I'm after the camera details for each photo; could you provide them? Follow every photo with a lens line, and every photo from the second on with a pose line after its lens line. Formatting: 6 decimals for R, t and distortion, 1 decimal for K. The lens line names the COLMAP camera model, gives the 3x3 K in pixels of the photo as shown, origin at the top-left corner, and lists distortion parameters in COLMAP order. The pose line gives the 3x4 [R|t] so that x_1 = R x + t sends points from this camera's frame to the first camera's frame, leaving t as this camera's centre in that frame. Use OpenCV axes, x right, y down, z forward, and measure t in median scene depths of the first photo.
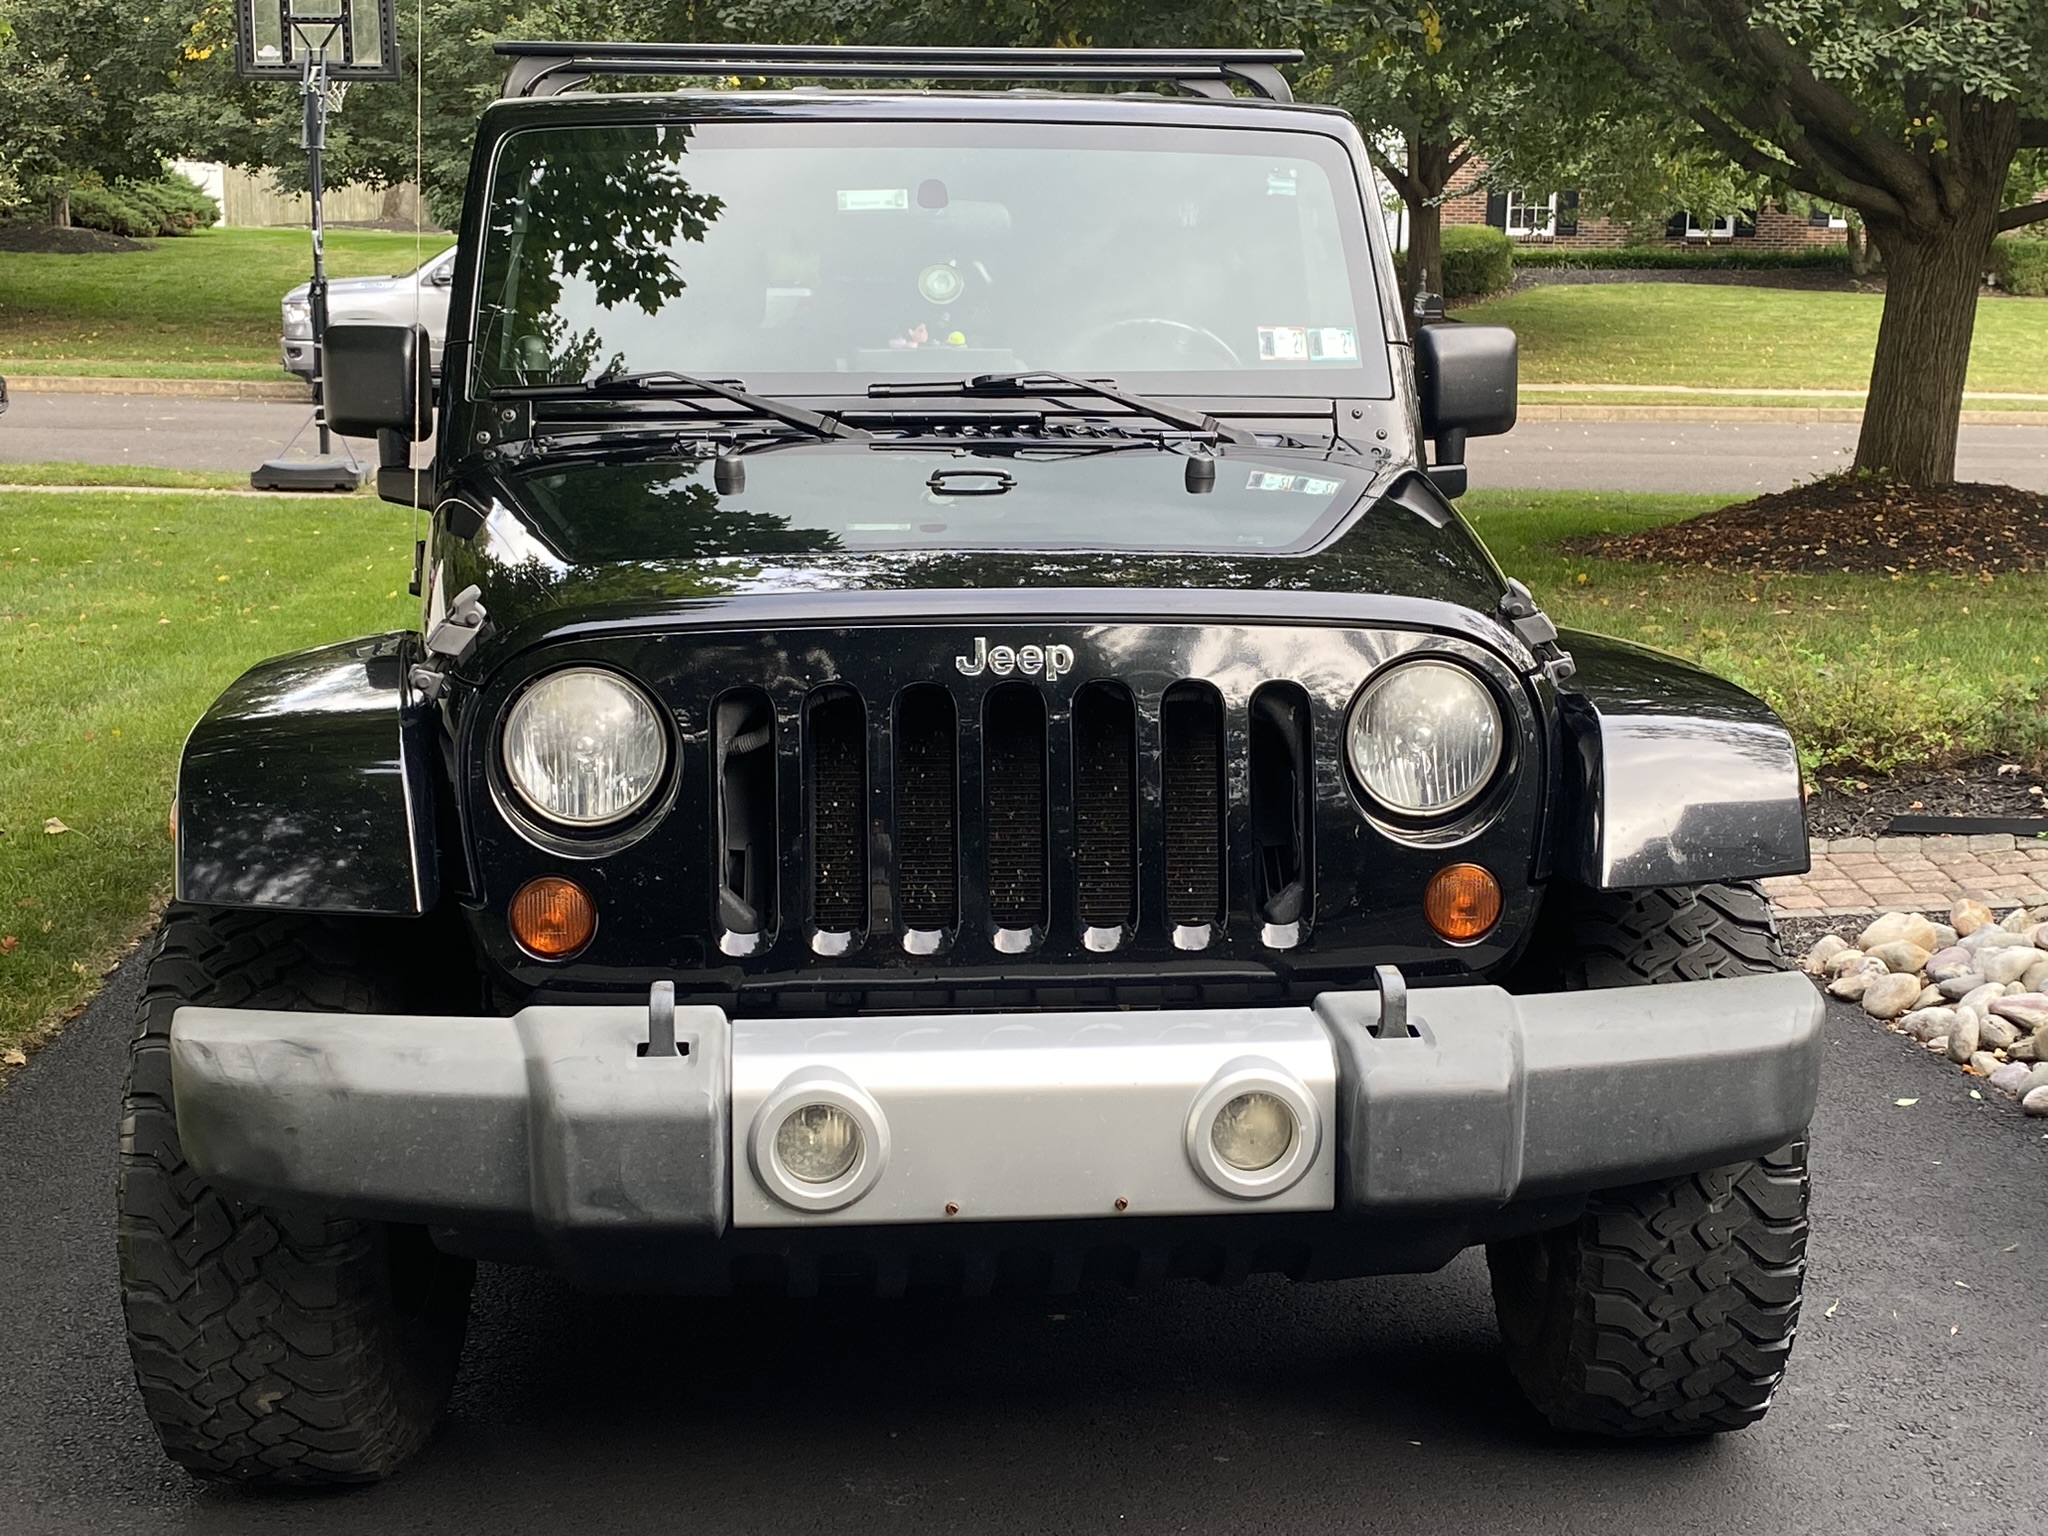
lens RADIAL K [[2794.4, 0, 1024.0], [0, 2794.4, 766.2], [0, 0, 1]] dist [0.004738, 0.000000]
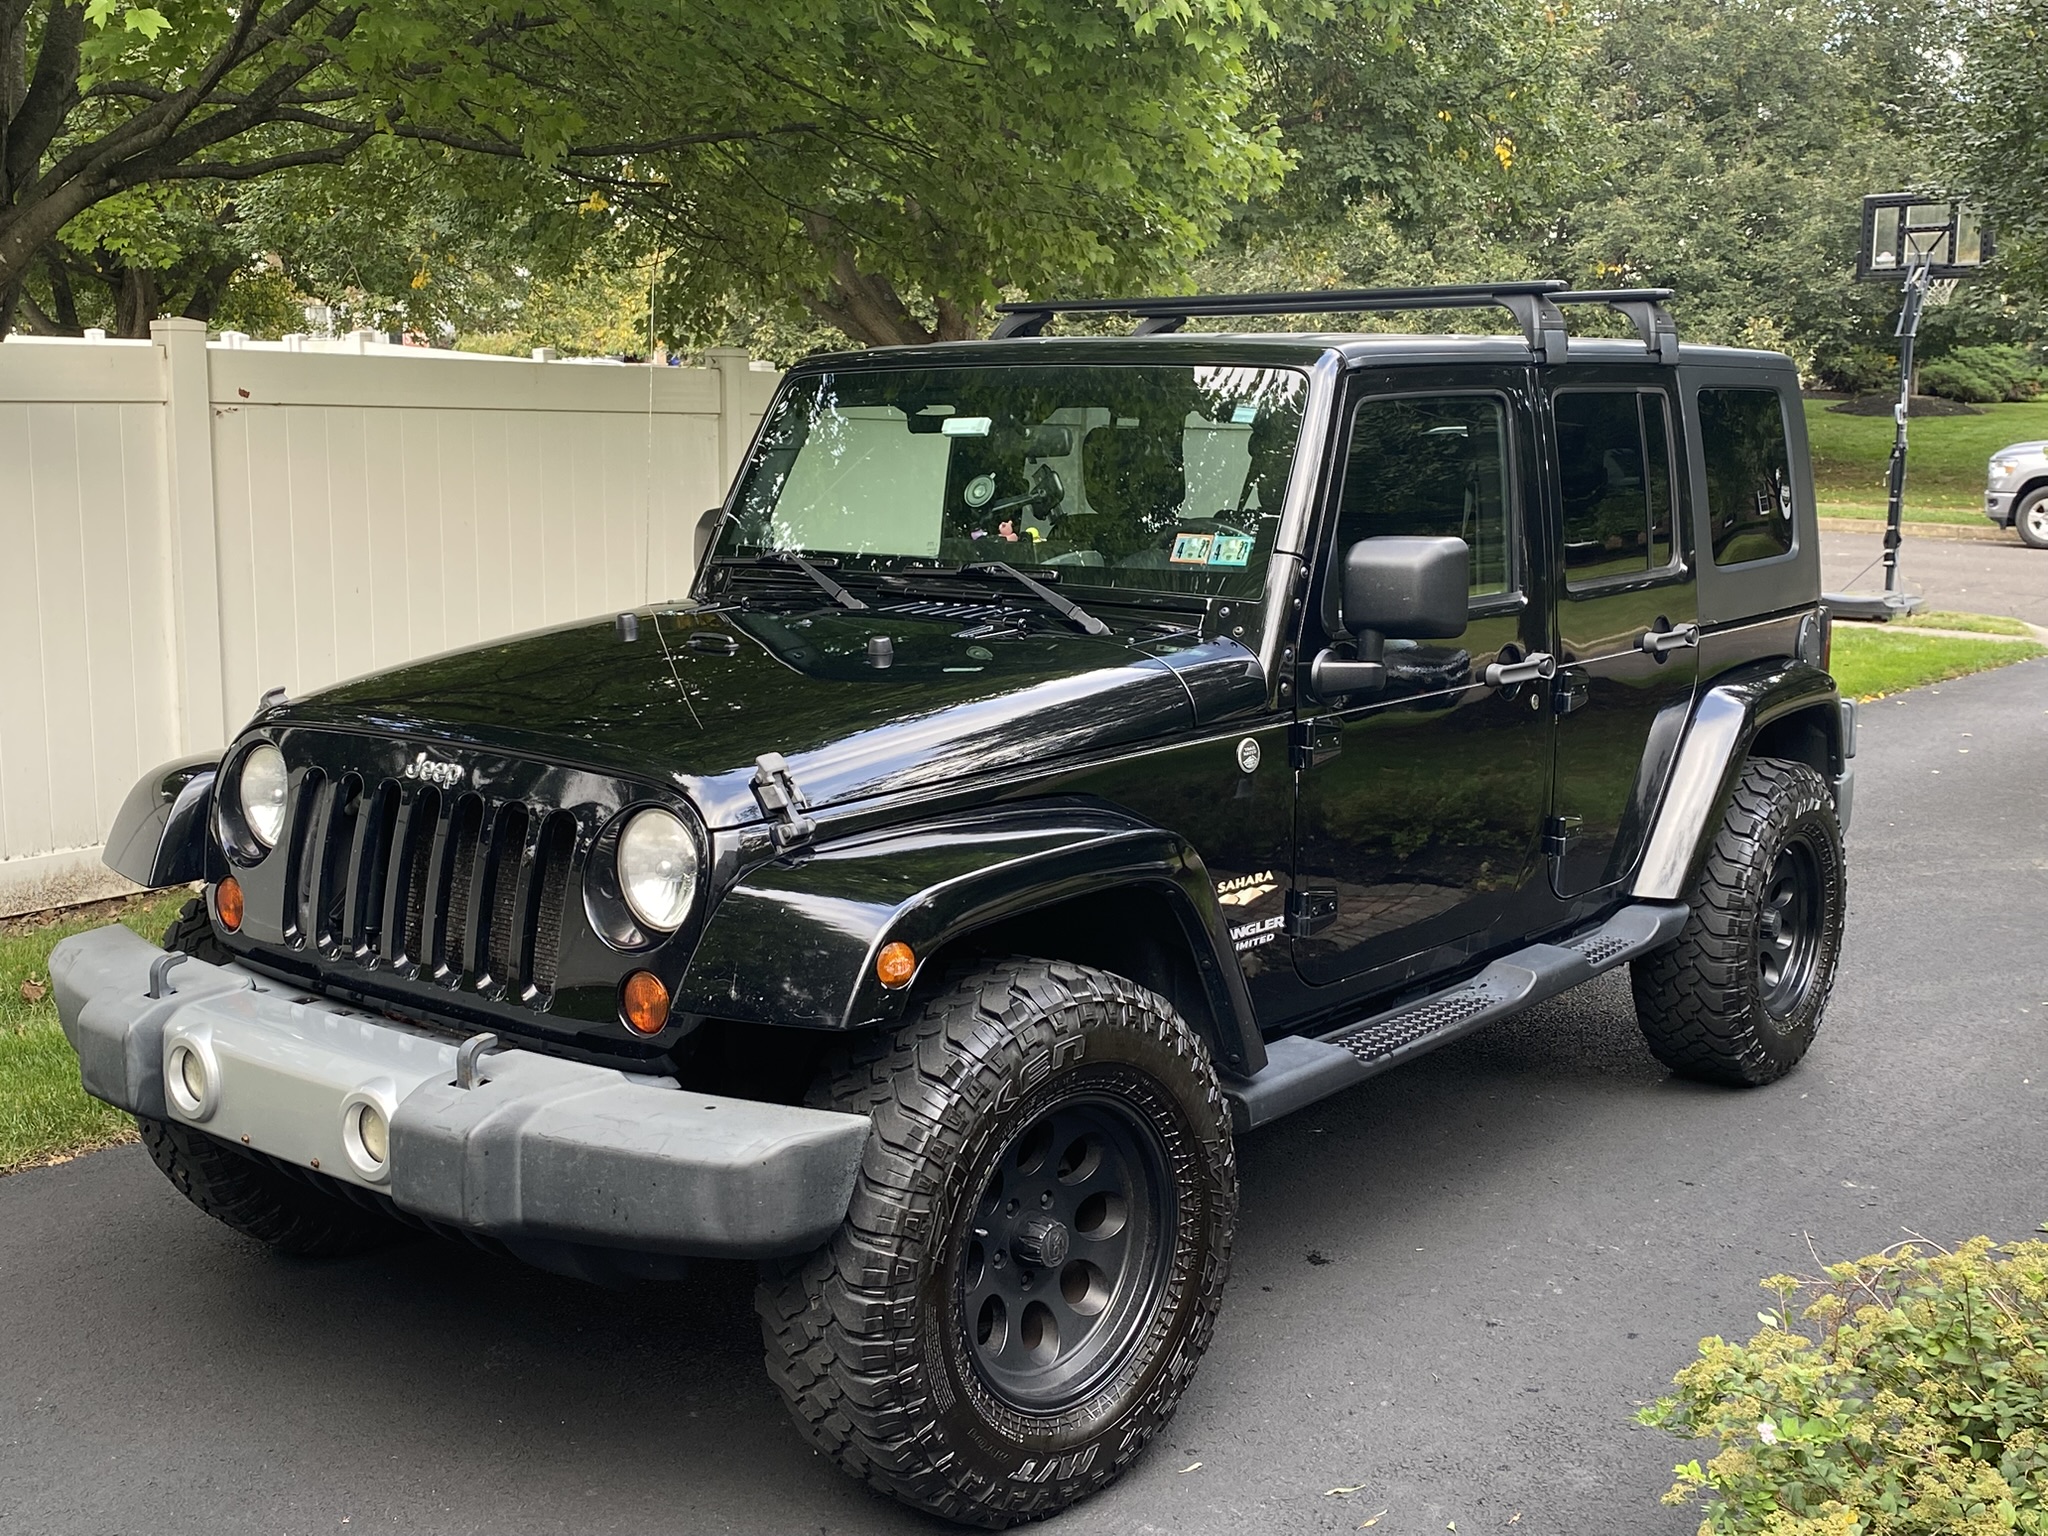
lens RADIAL K [[2246.8, 0, 1023.8], [0, 2246.8, 768.5], [0, 0, 1]] dist [-0.028574, 0.000000]
pose [[0.723837, 0.099364, -0.682779, 0.141227], [-0.115259, 0.993084, 0.022331, -0.014570], [0.680276, 0.062532, 0.730283, 0.054599]]
